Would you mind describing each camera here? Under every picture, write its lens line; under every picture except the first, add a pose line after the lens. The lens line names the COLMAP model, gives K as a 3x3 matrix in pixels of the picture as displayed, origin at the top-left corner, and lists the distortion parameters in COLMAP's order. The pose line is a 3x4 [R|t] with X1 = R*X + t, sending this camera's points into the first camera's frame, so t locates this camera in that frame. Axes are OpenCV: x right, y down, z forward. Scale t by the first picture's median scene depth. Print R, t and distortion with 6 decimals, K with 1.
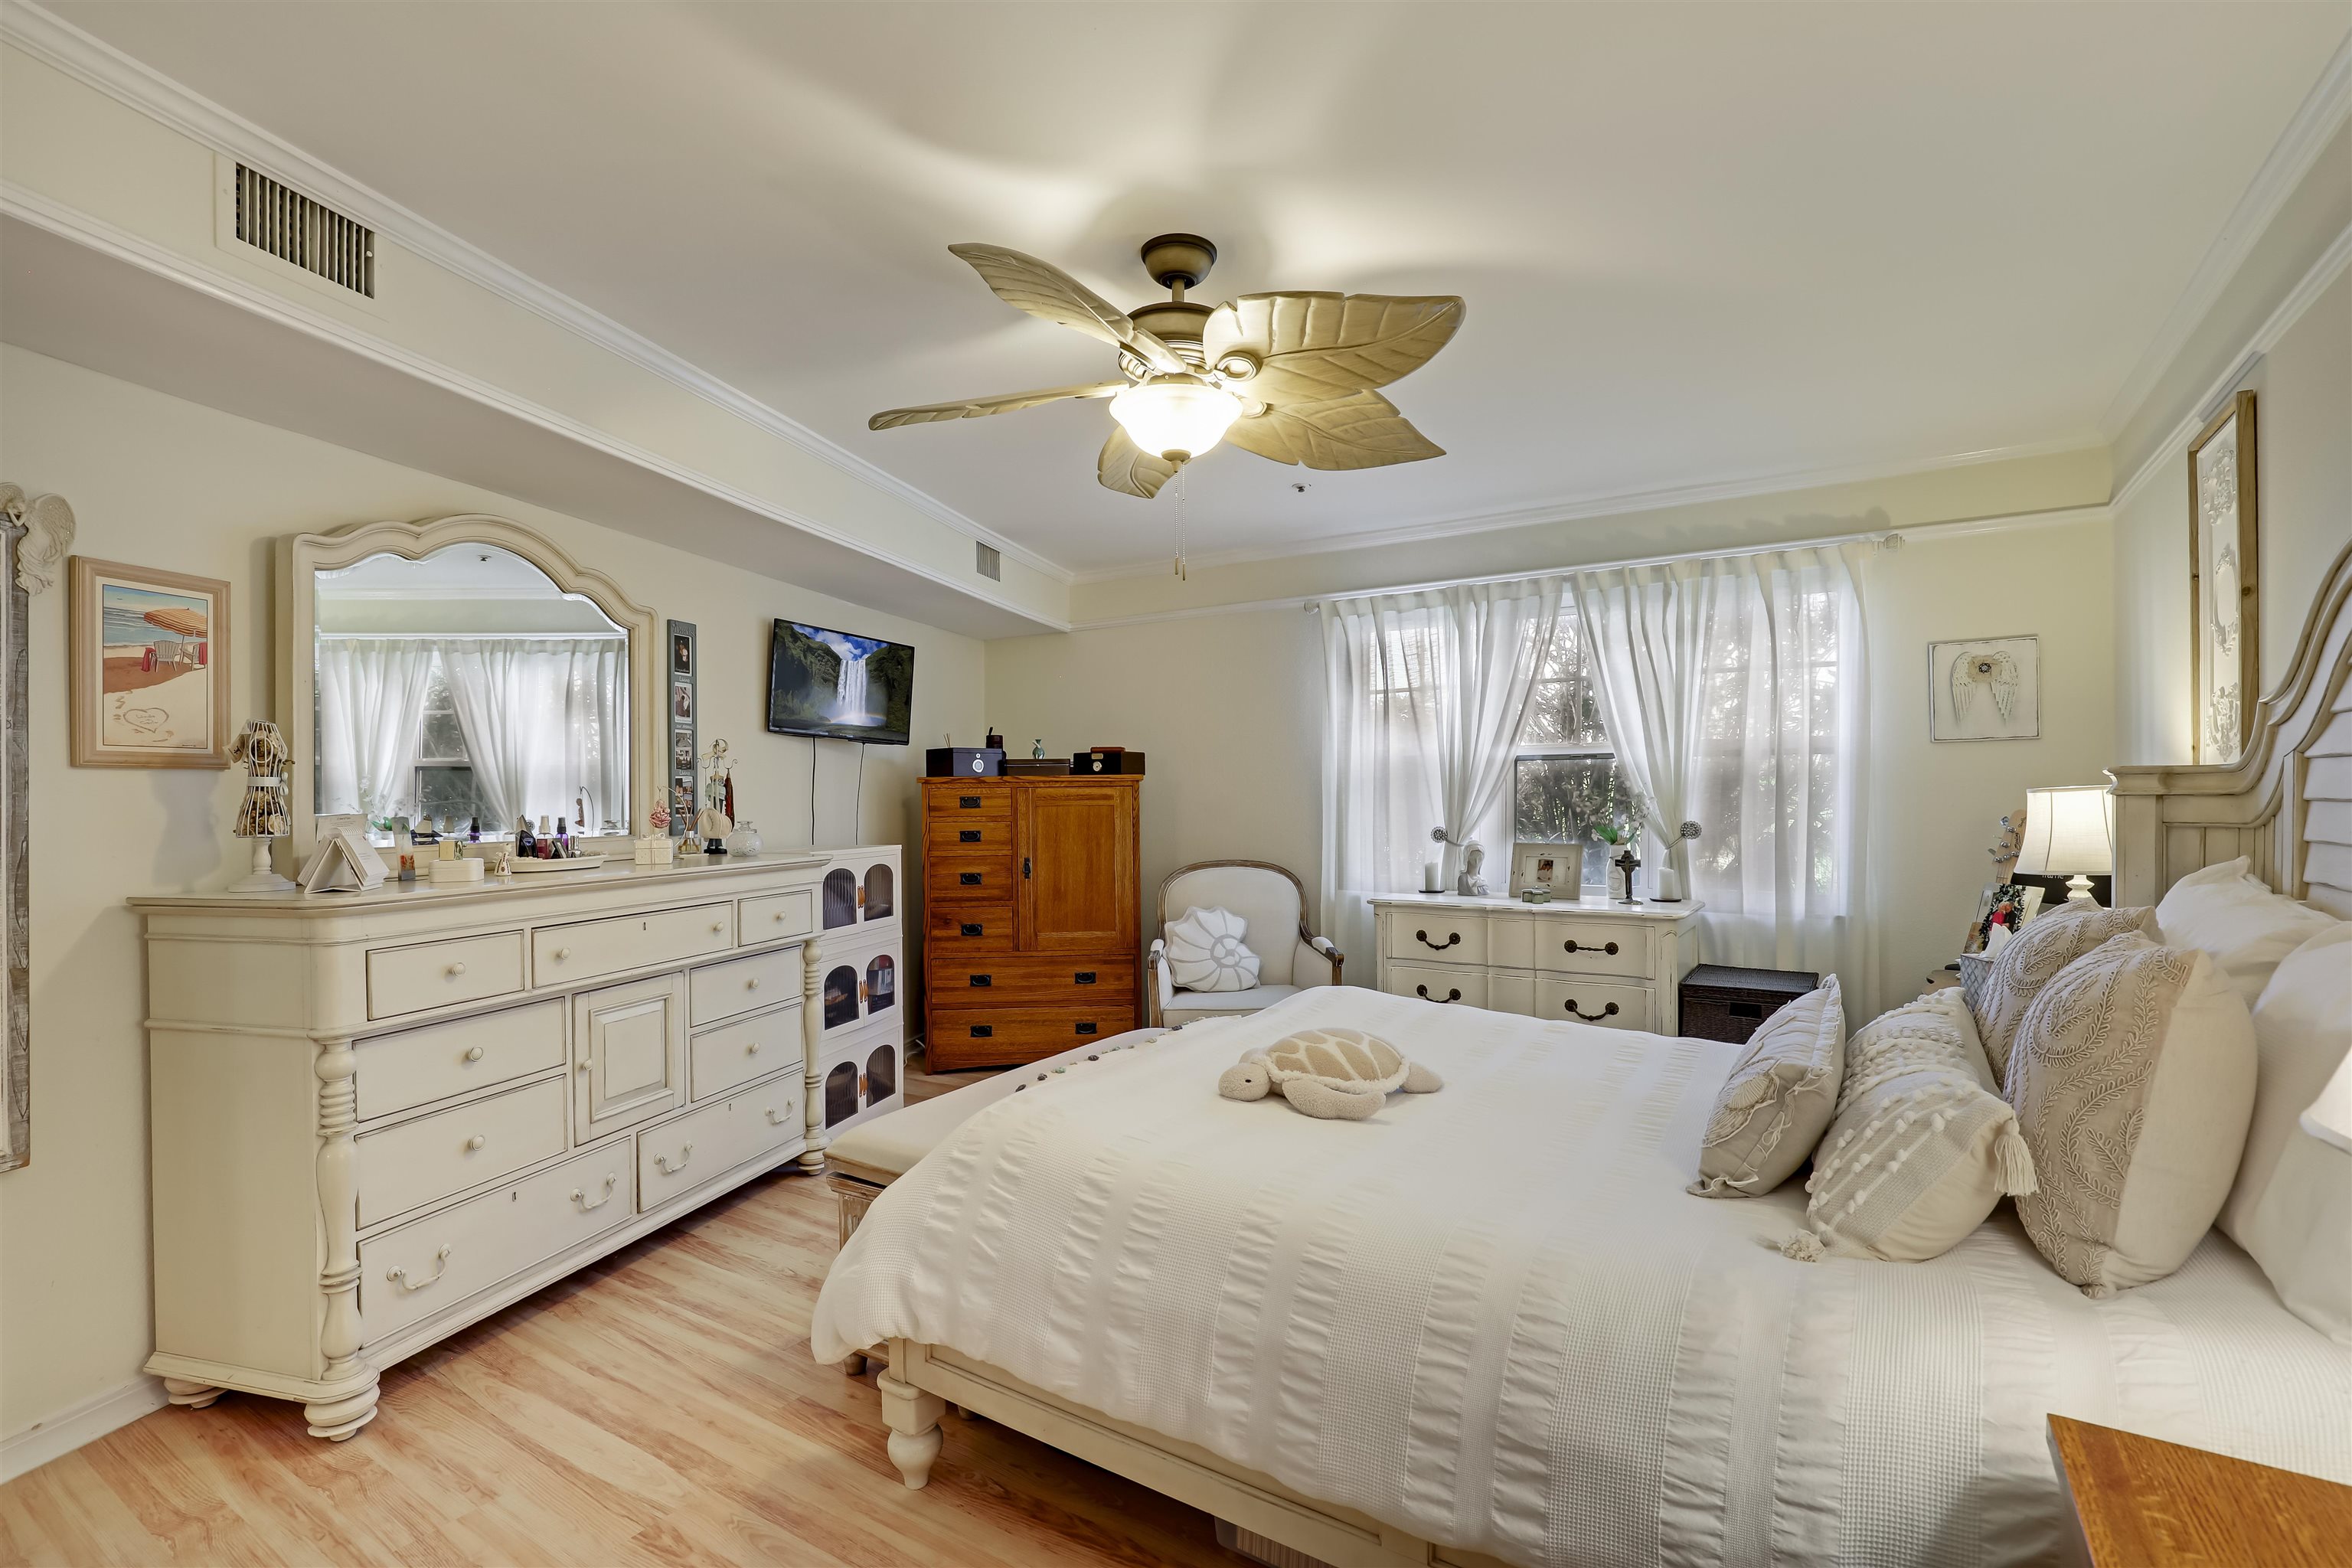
lens RADIAL K [[1061.3, 0, 1188.3], [0, 1061.3, 794.5], [0, 0, 1]] dist [-0.042615, -0.000033]
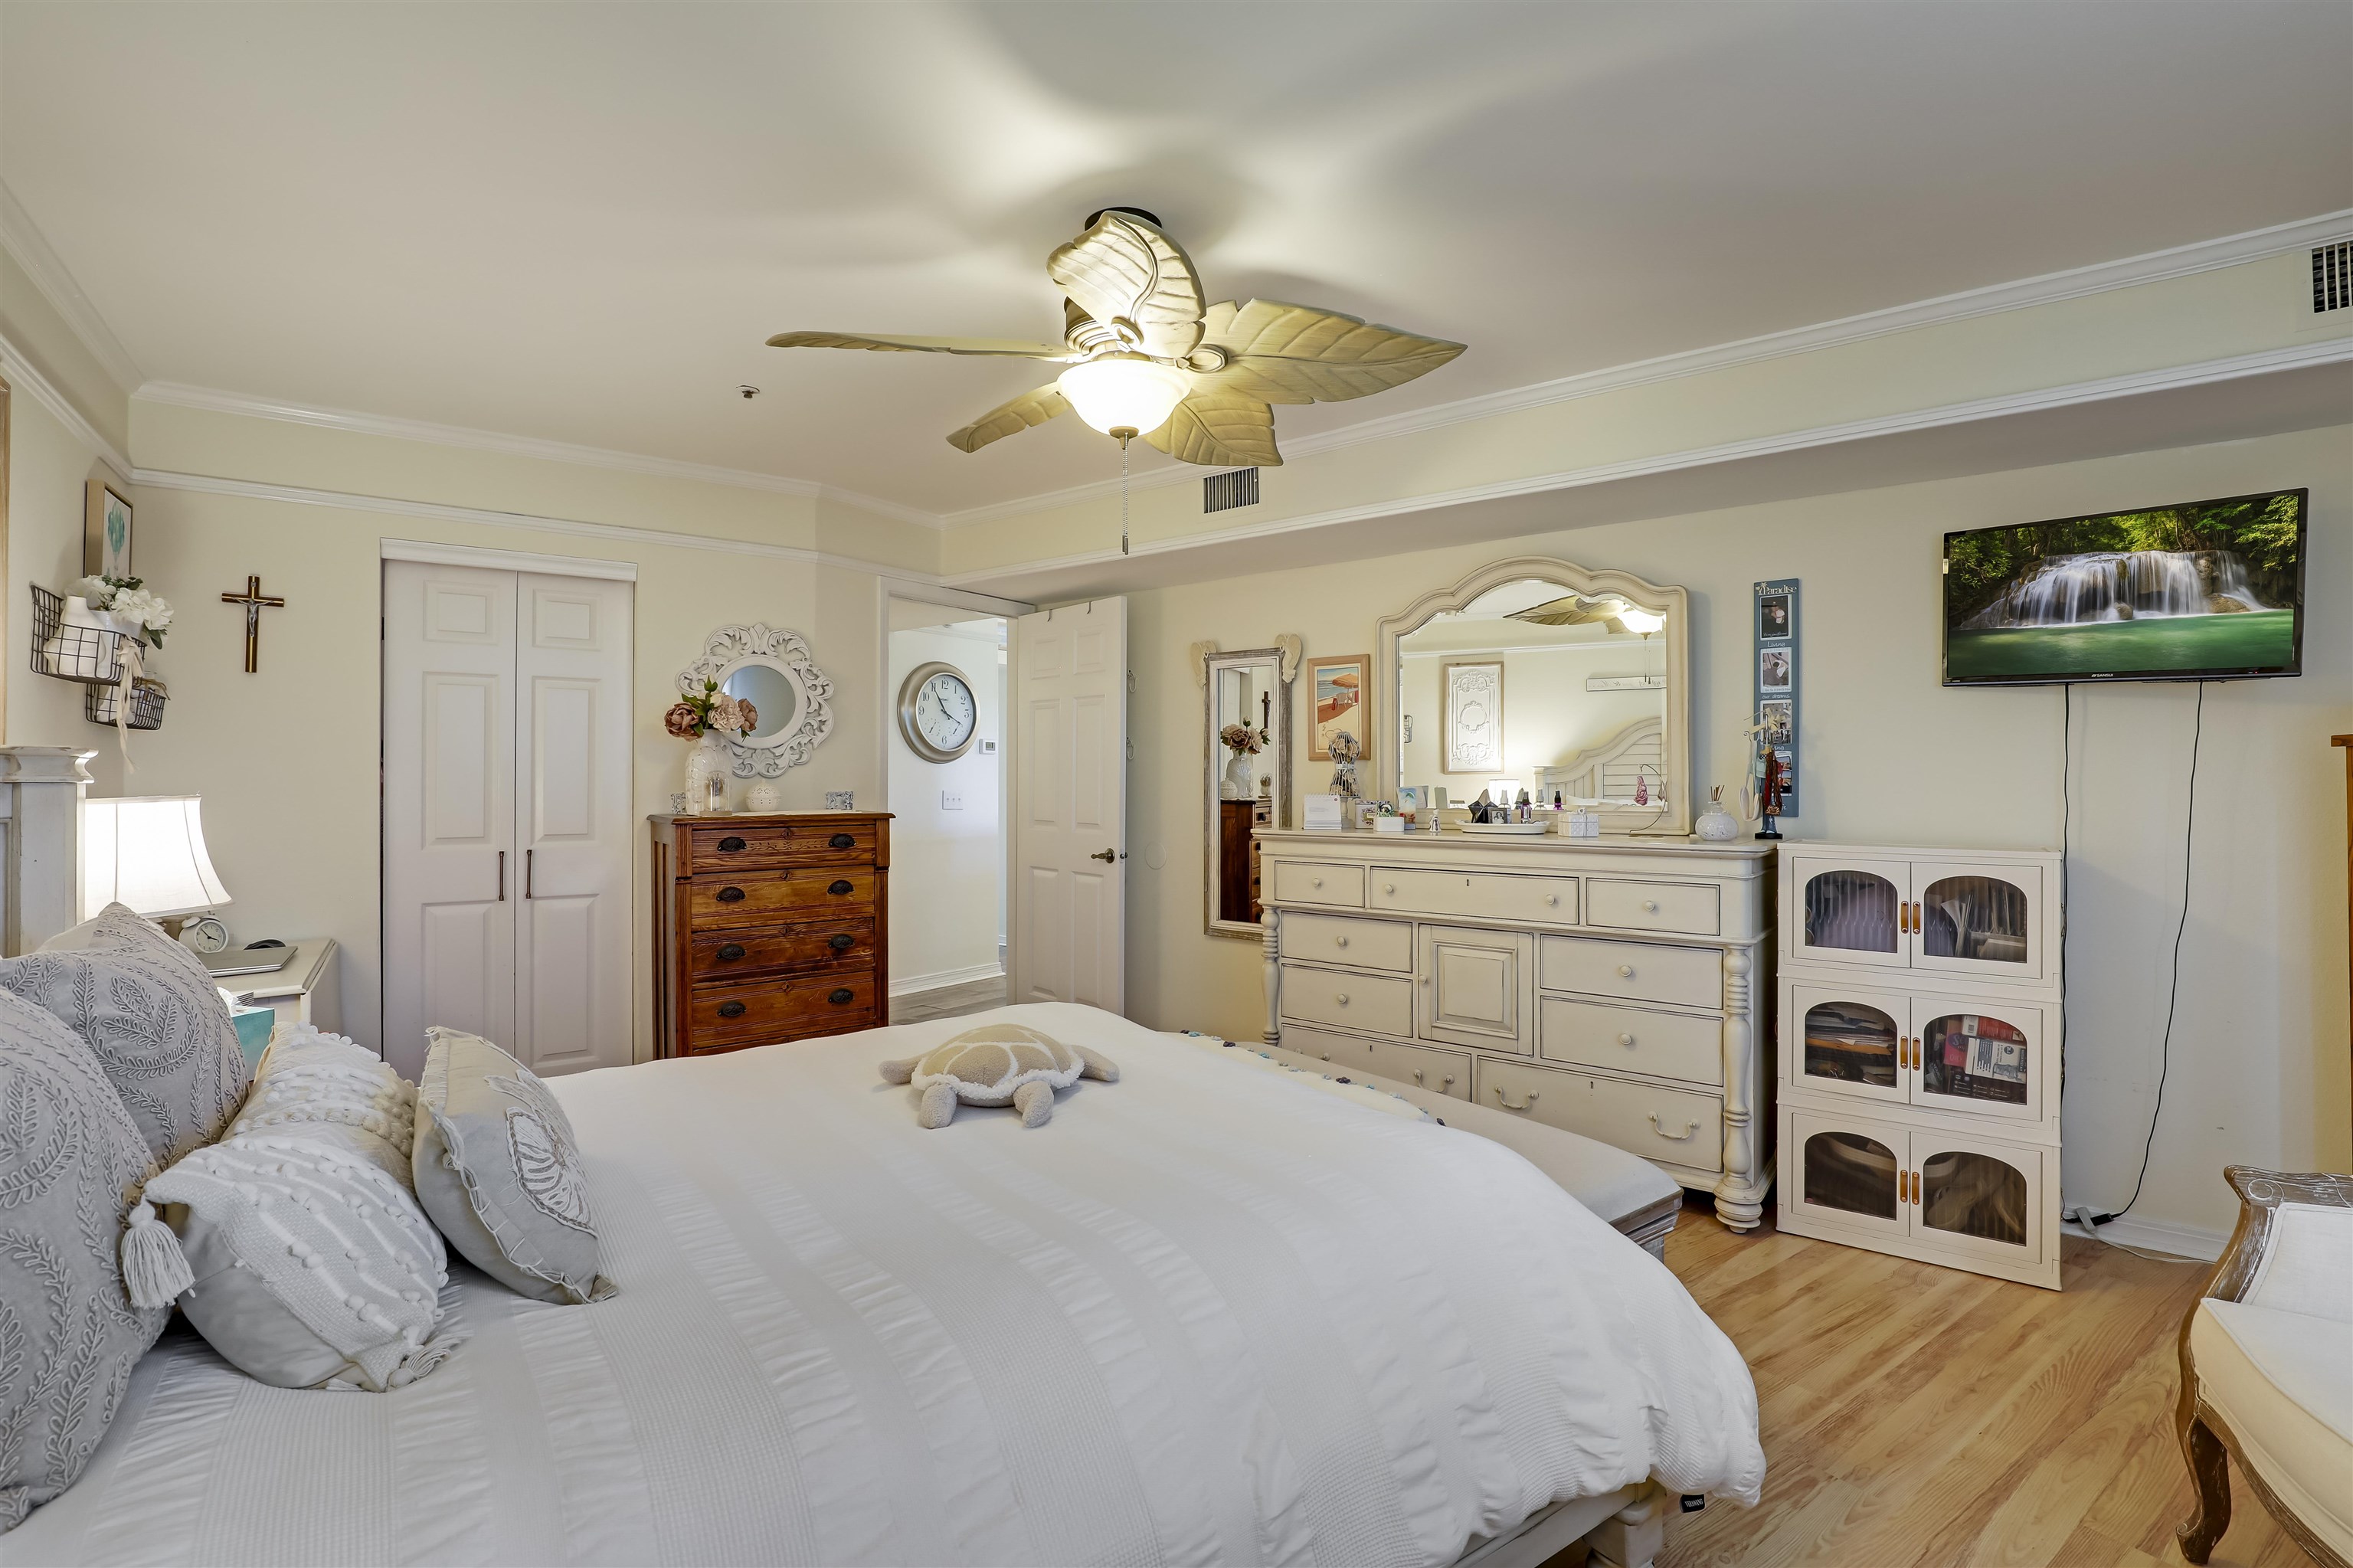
lens RADIAL K [[1061.8, 0, 1188.8], [0, 1061.8, 794.5], [0, 0, 1]] dist [-0.042615, -0.000033]
pose [[-0.388883, 0.015687, -0.921153, 0.651726], [0.003401, 0.999873, 0.015592, 0.004157], [0.921281, 0.002930, -0.388887, 1.062920]]
